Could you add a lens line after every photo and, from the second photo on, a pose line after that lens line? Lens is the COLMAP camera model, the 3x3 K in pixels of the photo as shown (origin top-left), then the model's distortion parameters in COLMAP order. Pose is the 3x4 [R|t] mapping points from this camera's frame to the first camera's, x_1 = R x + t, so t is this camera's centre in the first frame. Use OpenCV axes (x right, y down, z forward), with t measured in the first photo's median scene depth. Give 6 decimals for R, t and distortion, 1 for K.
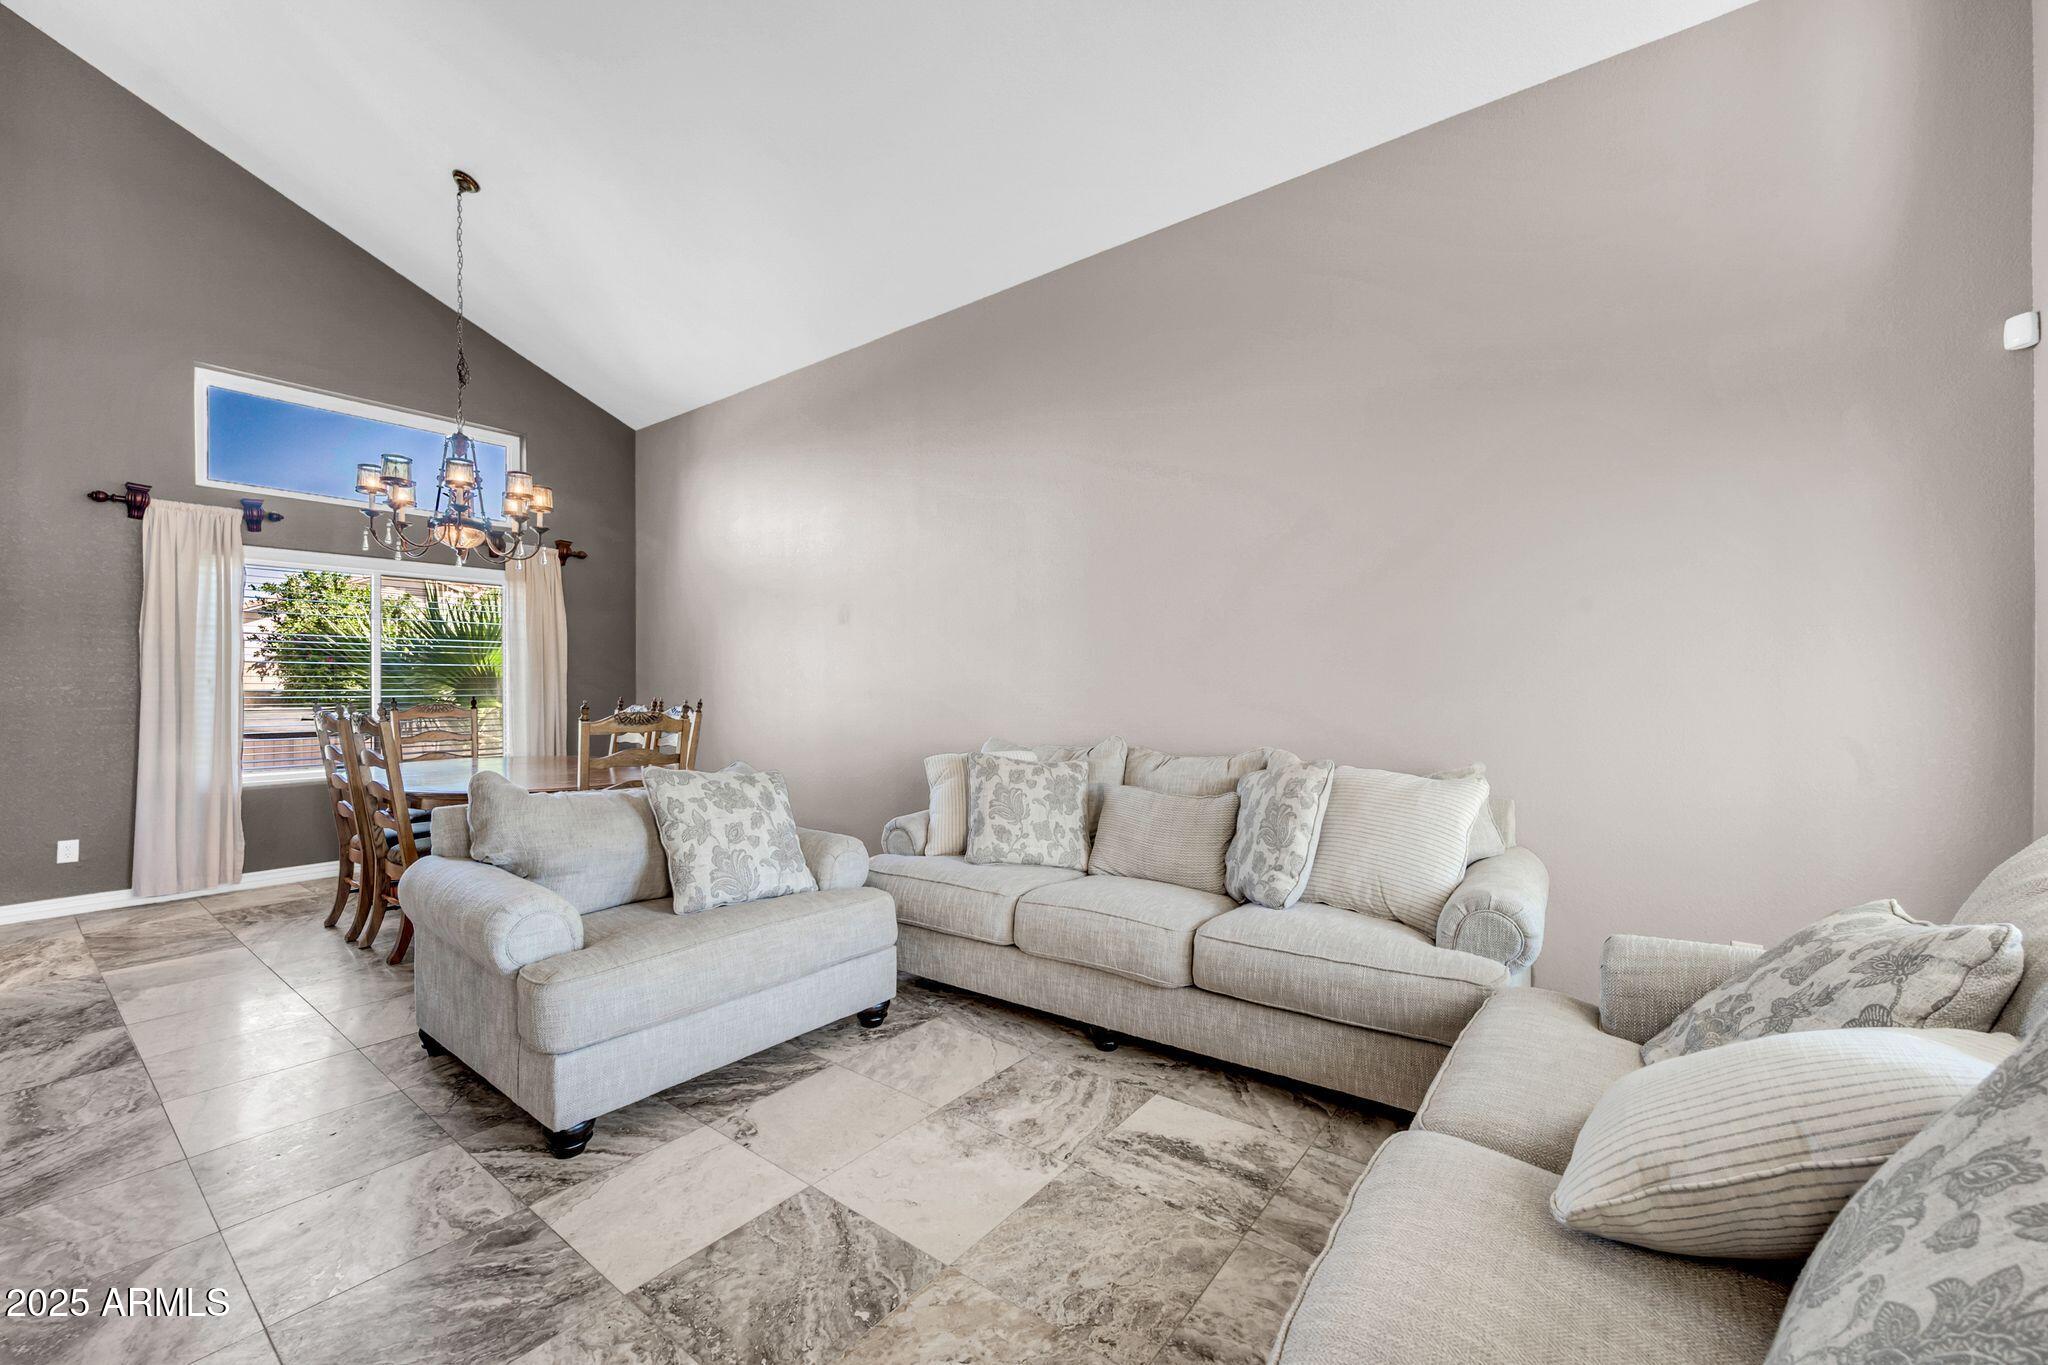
lens RADIAL K [[815.4, 0, 1017.9], [0, 815.4, 680.9], [0, 0, 1]] dist [0.000438, 0.000230]
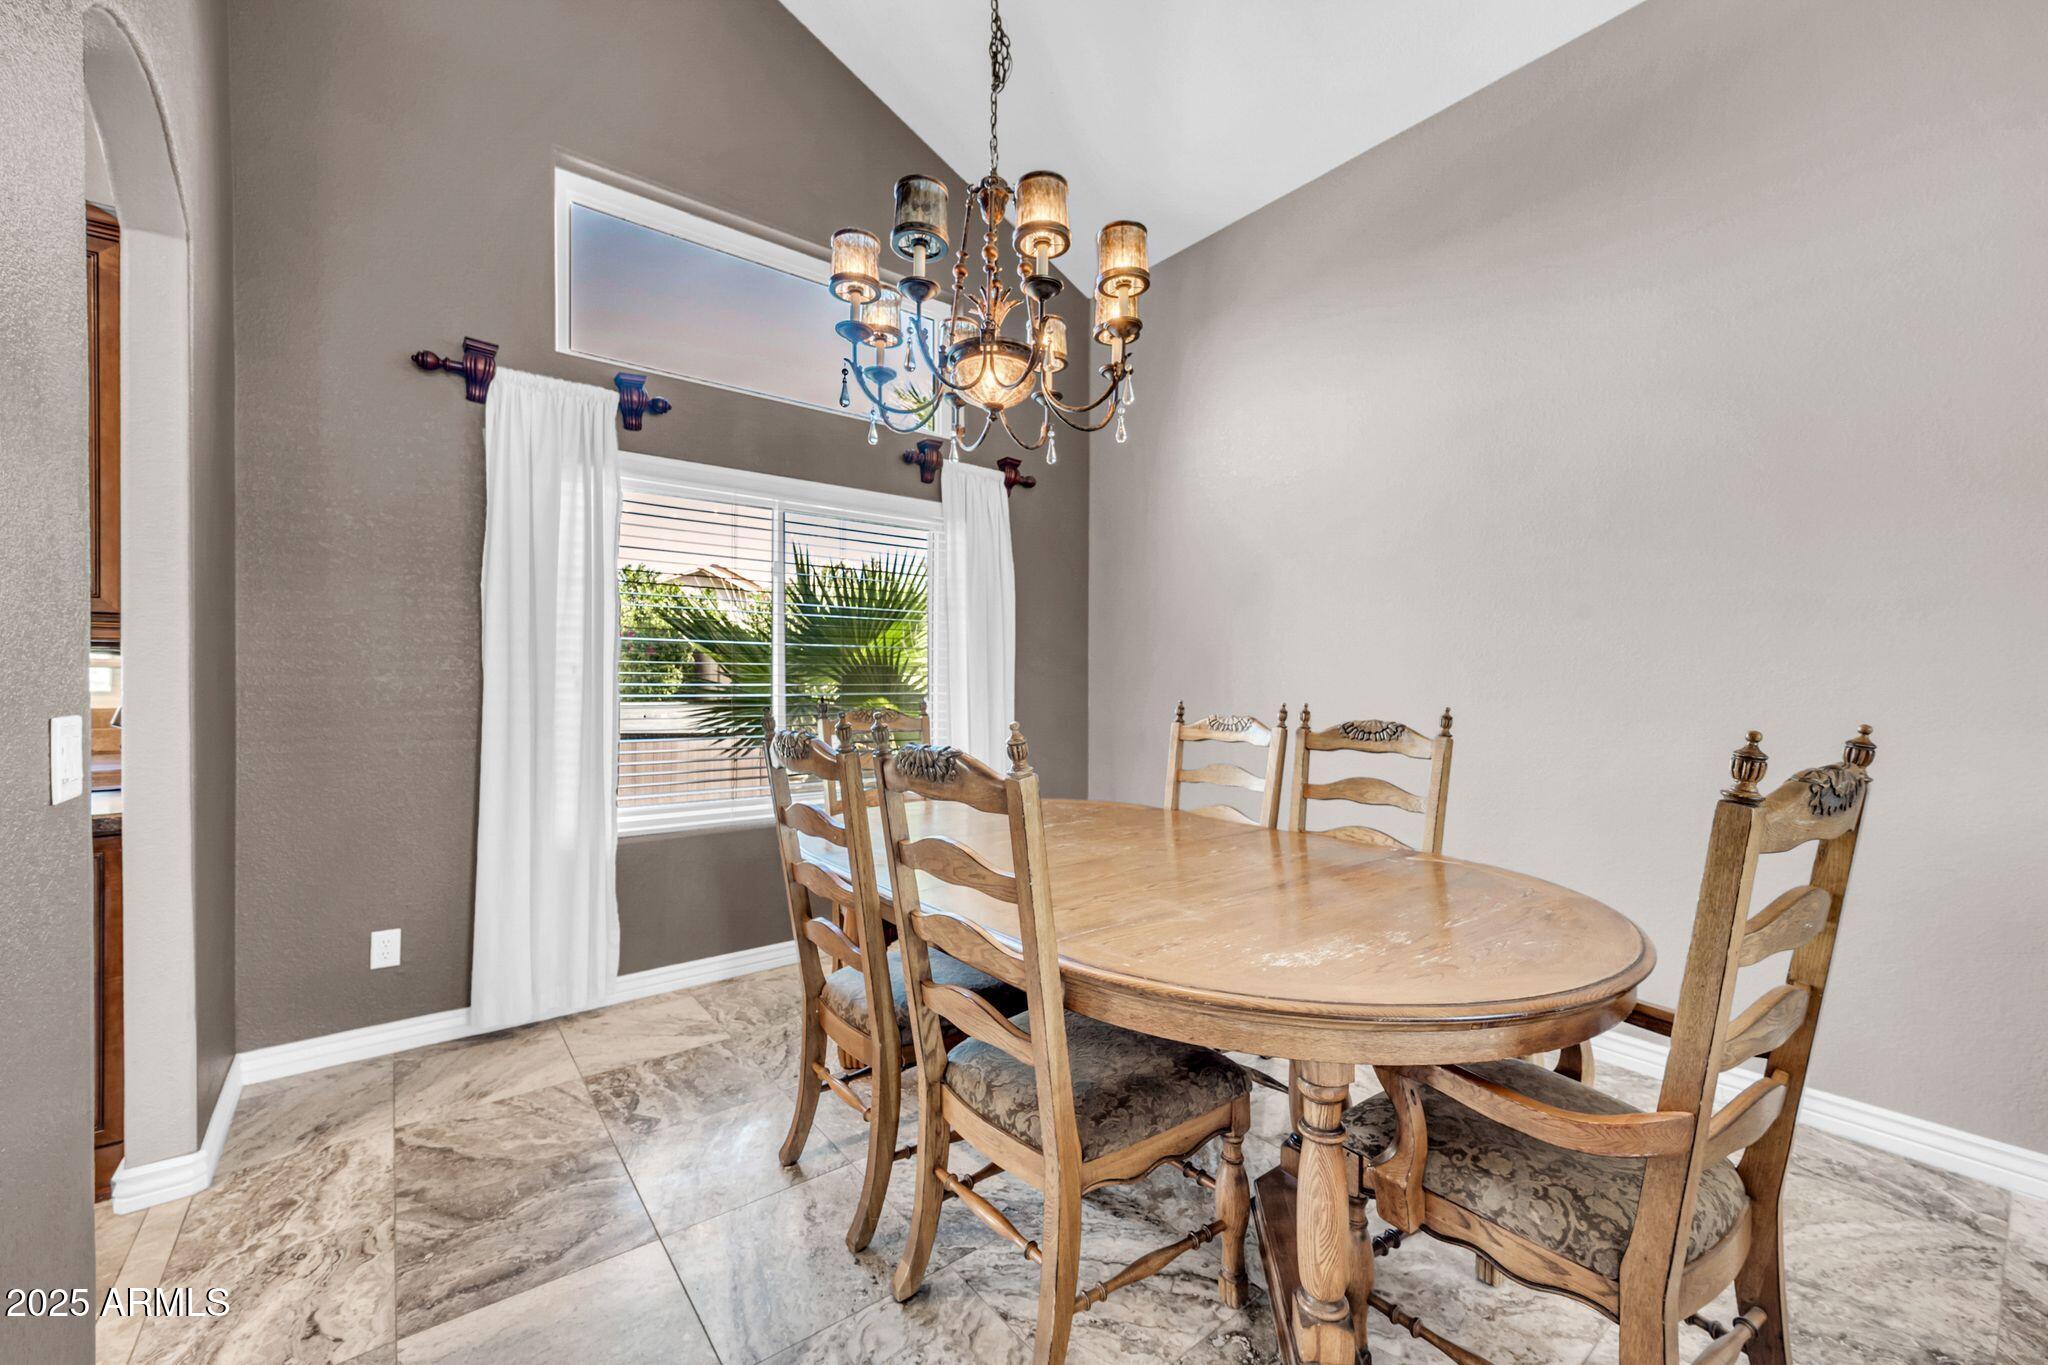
lens RADIAL K [[815.4, 0, 1029.4], [0, 815.4, 680.2], [0, 0, 1]] dist [0.000438, 0.000230]
pose [[0.969766, 0.006669, -0.243944, -0.504832], [-0.004943, 0.999958, 0.007689, 0.002383], [0.243985, -0.006251, 0.969759, 0.483679]]
